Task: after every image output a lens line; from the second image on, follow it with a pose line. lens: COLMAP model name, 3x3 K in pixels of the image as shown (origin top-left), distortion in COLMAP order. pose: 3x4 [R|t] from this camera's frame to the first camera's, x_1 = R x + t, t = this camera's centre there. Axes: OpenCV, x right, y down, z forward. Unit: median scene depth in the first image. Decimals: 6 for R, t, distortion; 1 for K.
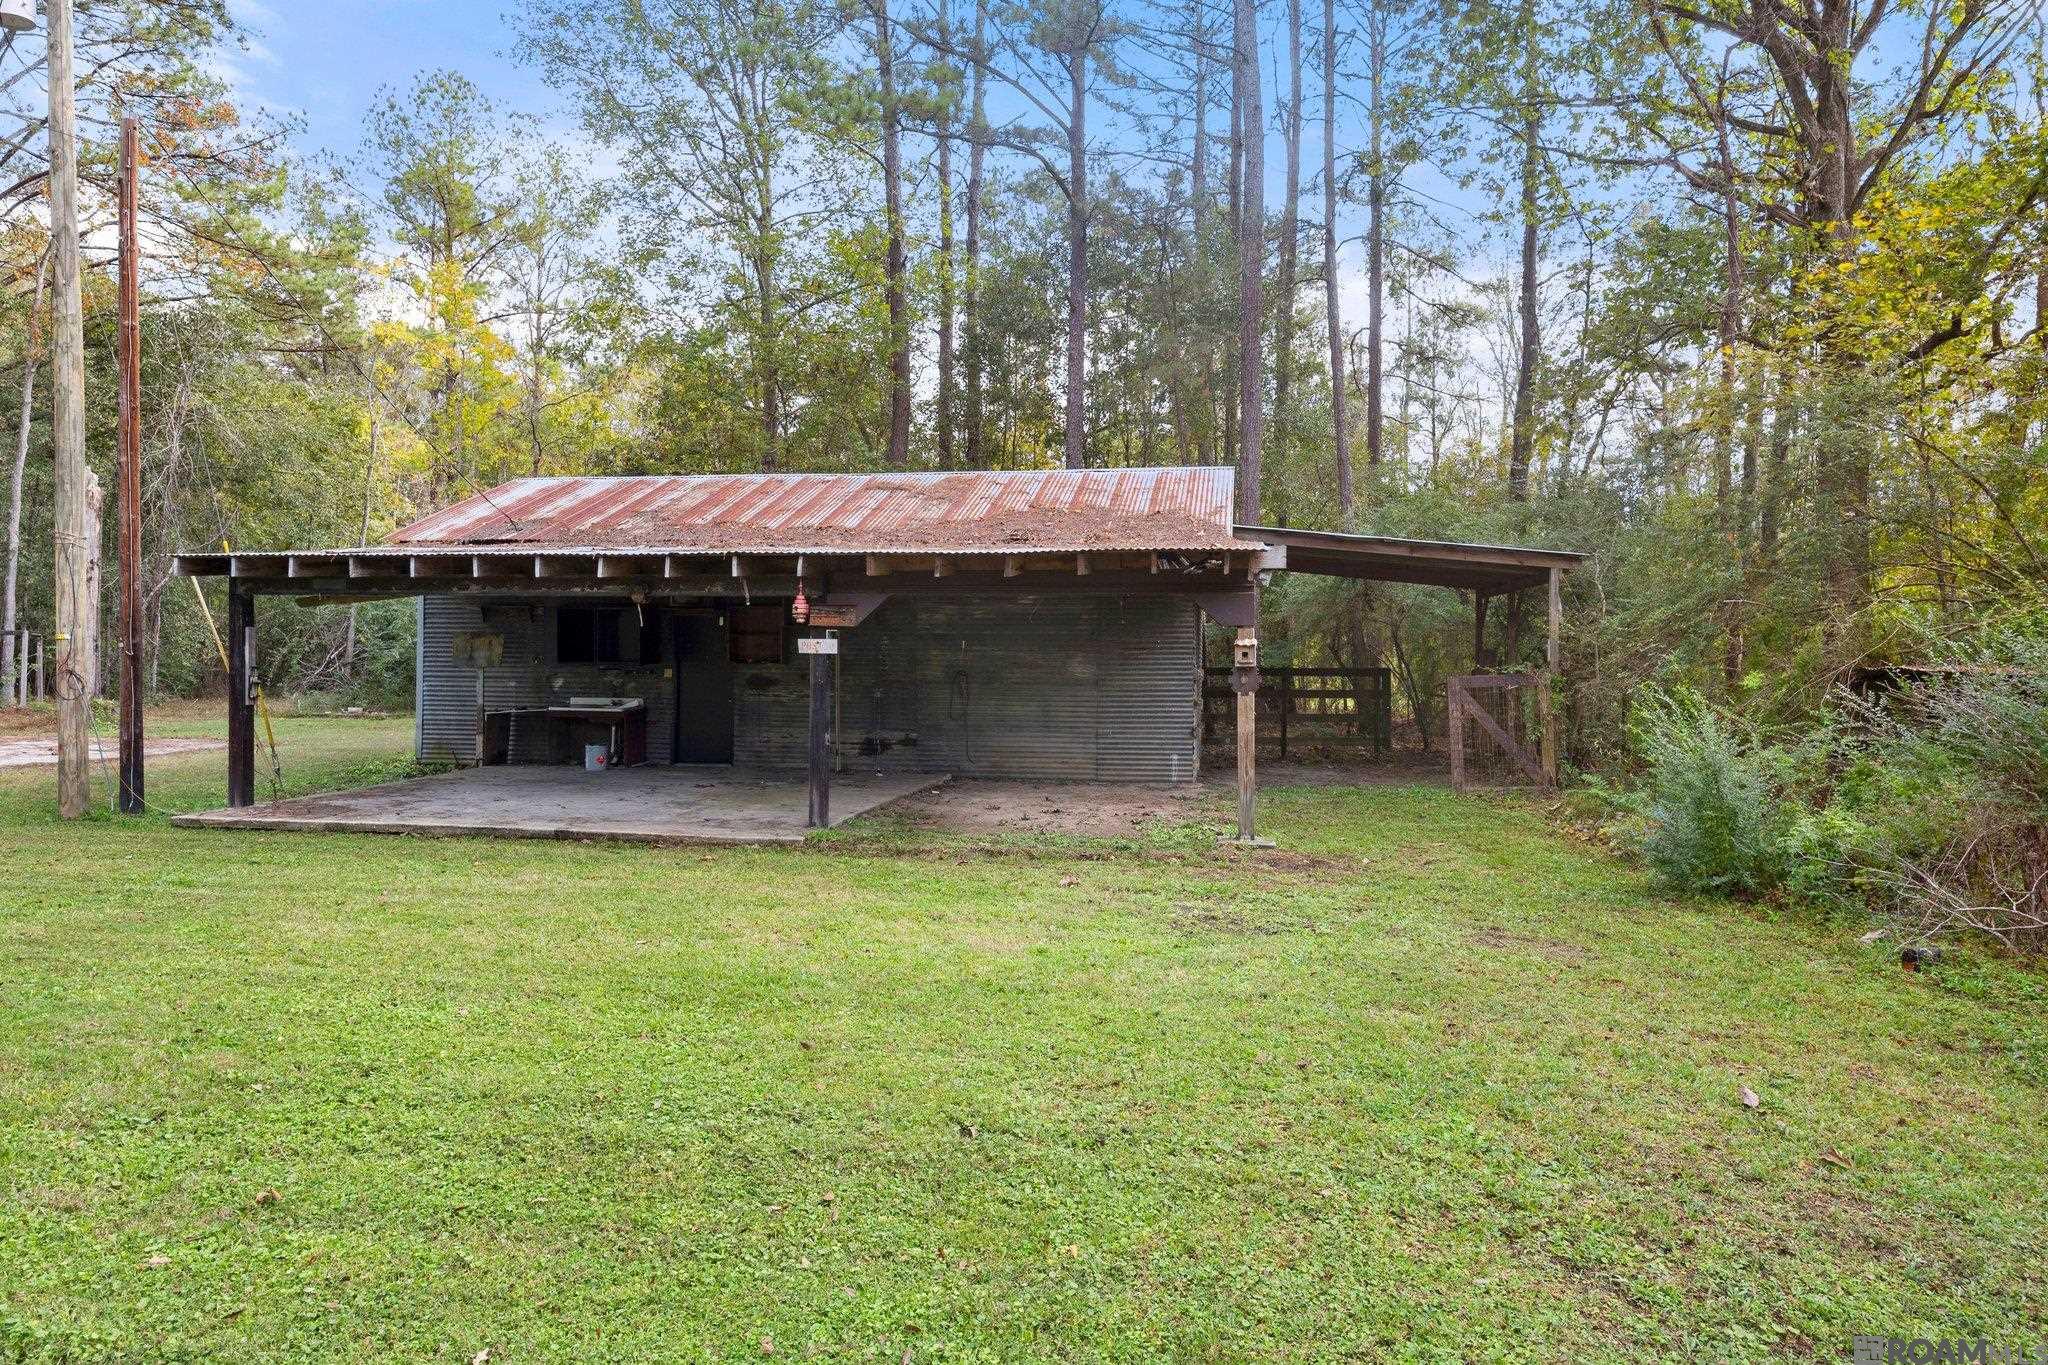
lens RADIAL K [[1295.0, 0, 1026.9], [0, 1295.0, 680.9], [0, 0, 1]] dist [-0.002230, -0.000076]
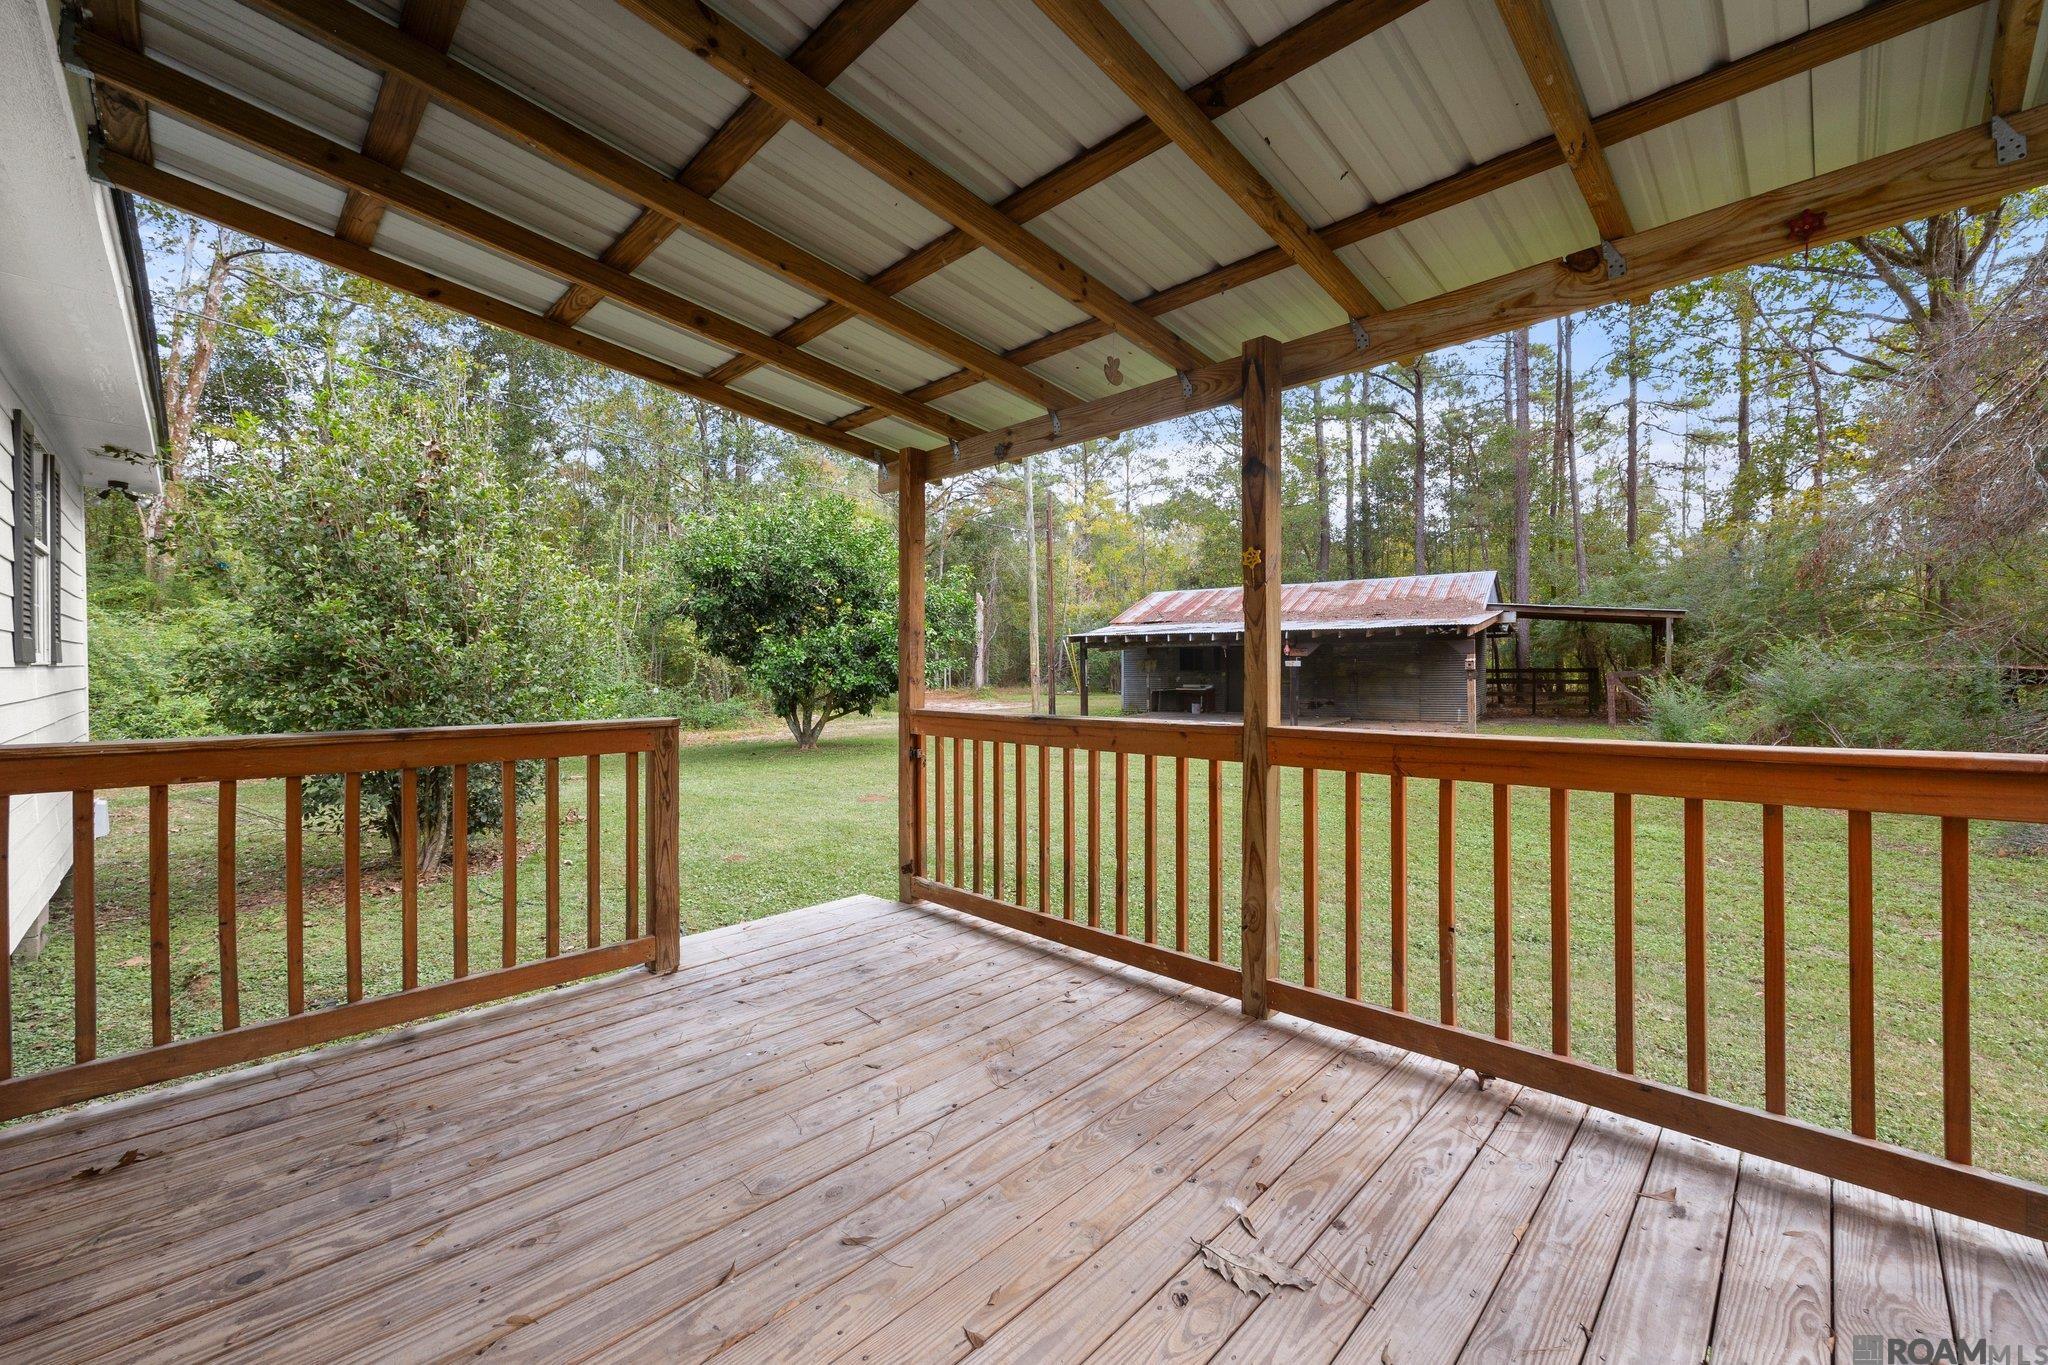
lens RADIAL K [[805.3, 0, 1039.0], [0, 805.3, 677.1], [0, 0, 1]] dist [-0.002551, -0.000024]
pose [[0.904902, -0.007539, -0.425553, 0.048335], [0.006264, 0.999971, -0.004395, 0.003588], [0.425574, 0.001312, 0.904923, -0.494571]]
